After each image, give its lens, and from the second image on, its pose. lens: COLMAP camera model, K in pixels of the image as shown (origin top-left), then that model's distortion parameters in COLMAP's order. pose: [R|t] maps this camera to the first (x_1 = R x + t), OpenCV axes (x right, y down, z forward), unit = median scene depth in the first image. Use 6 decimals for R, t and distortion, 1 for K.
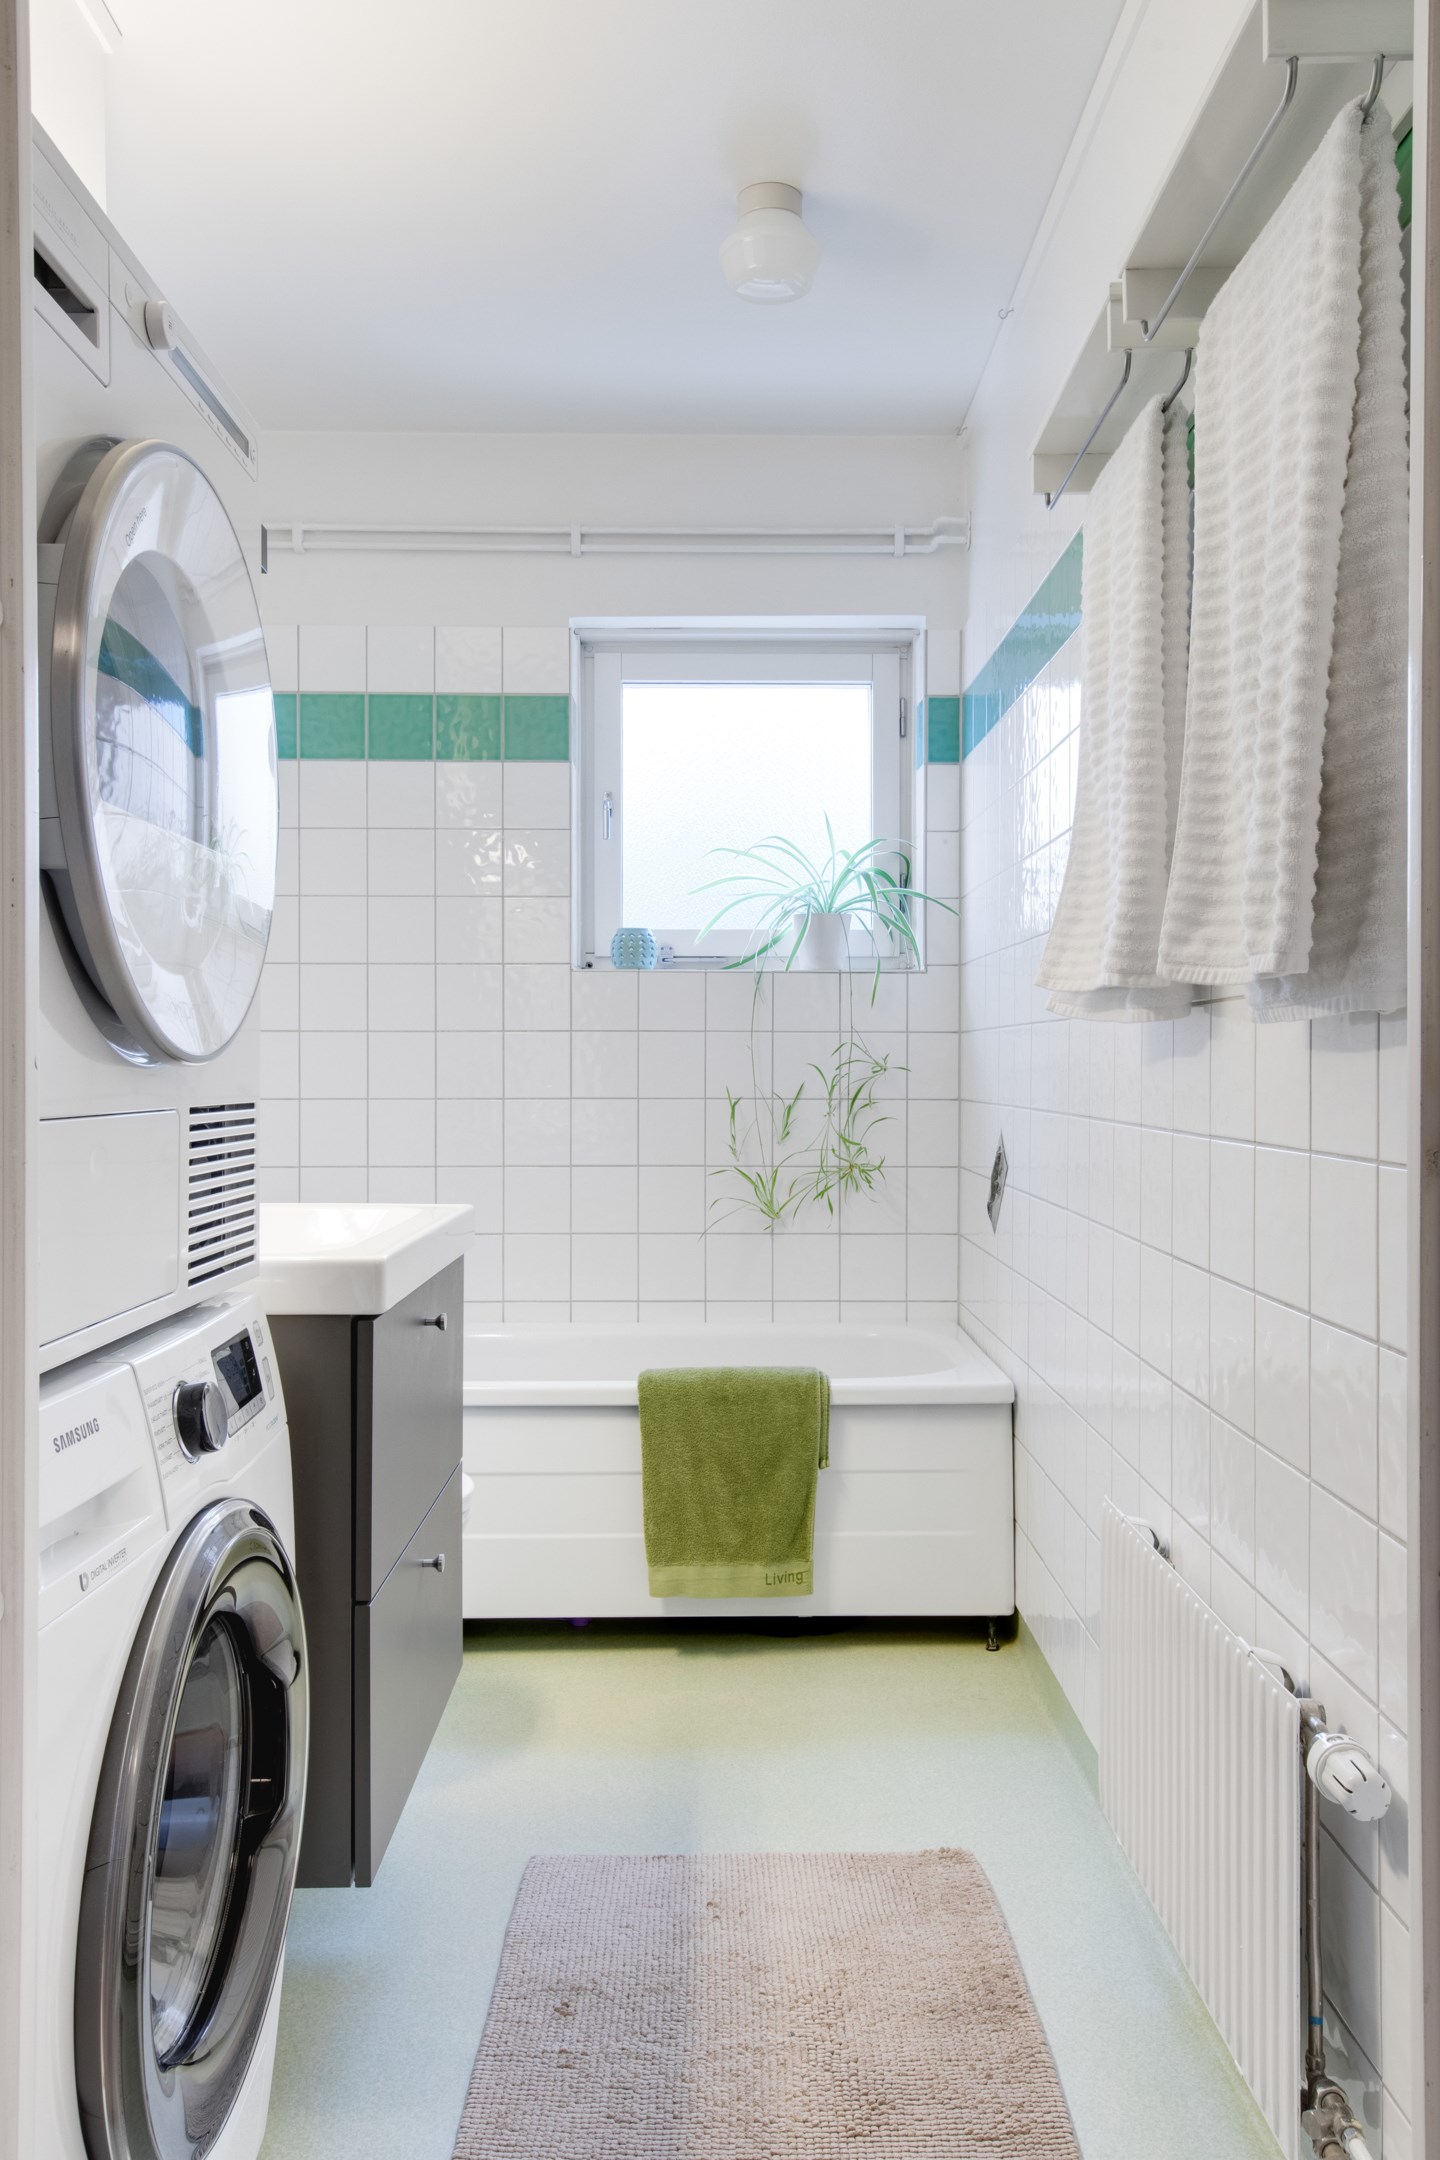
lens RADIAL K [[1520.9, 0, 720.3], [0, 1520.9, 1072.1], [0, 0, 1]] dist [0.024545, -0.002333]
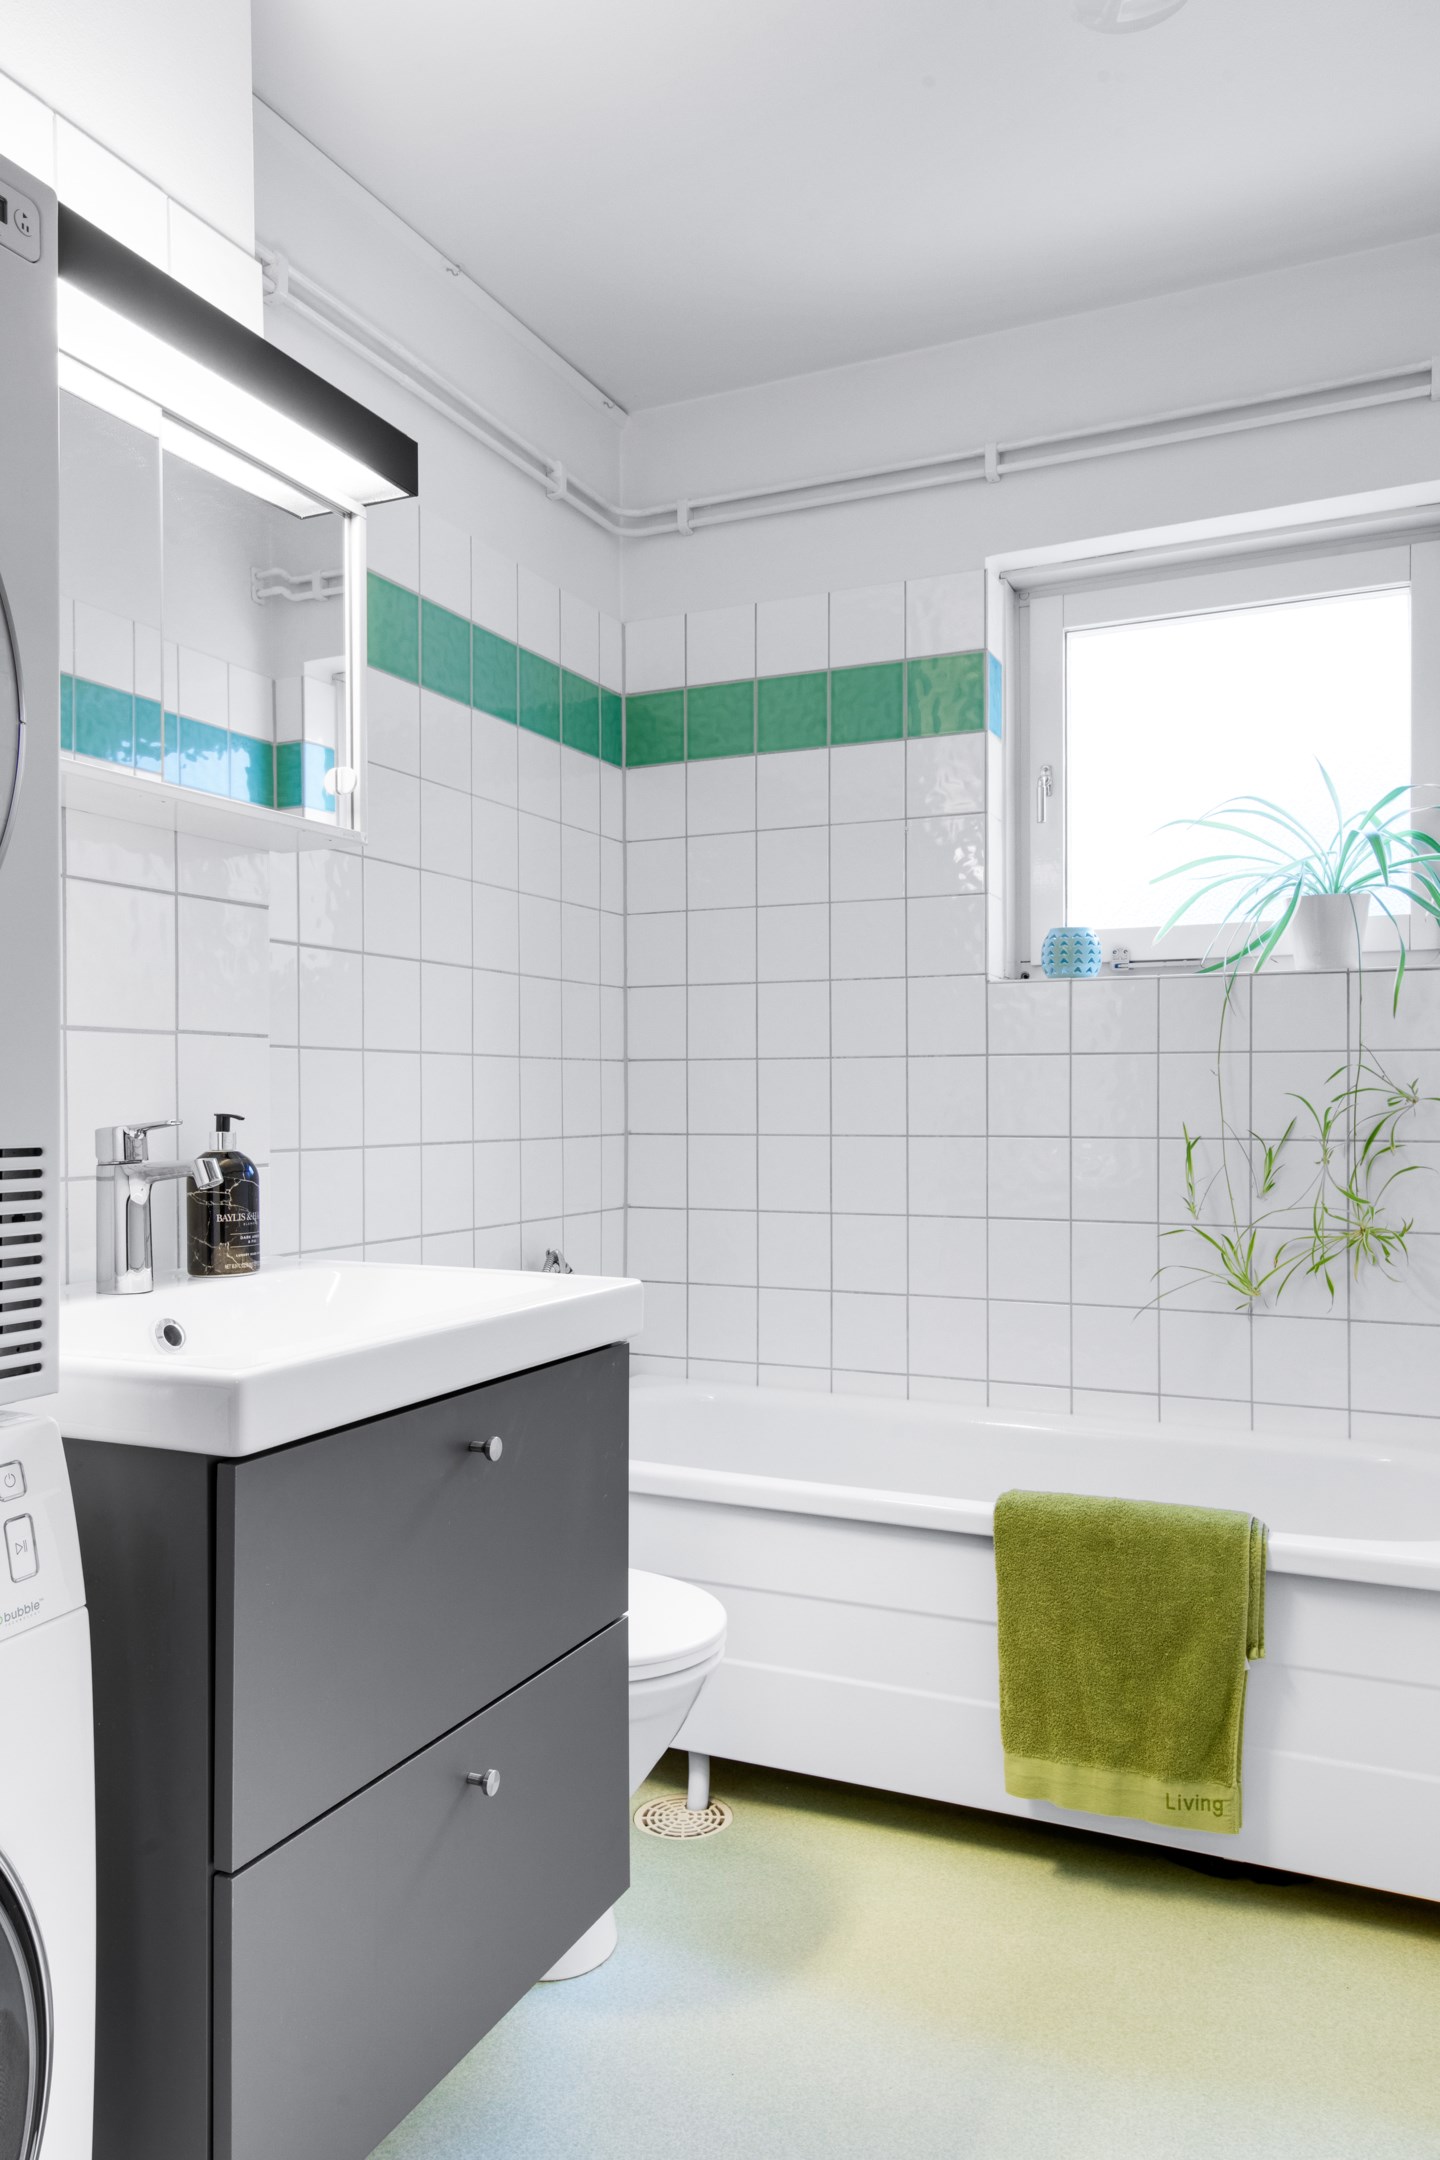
lens RADIAL K [[1445.8, 0, 722.4], [0, 1445.8, 1095.7], [0, 0, 1]] dist [0.030896, -0.001142]
pose [[0.898861, -0.001962, -0.438229, 0.119658], [-0.000584, 0.999984, -0.005676, -0.000131], [0.438233, 0.005358, 0.898846, 0.228742]]
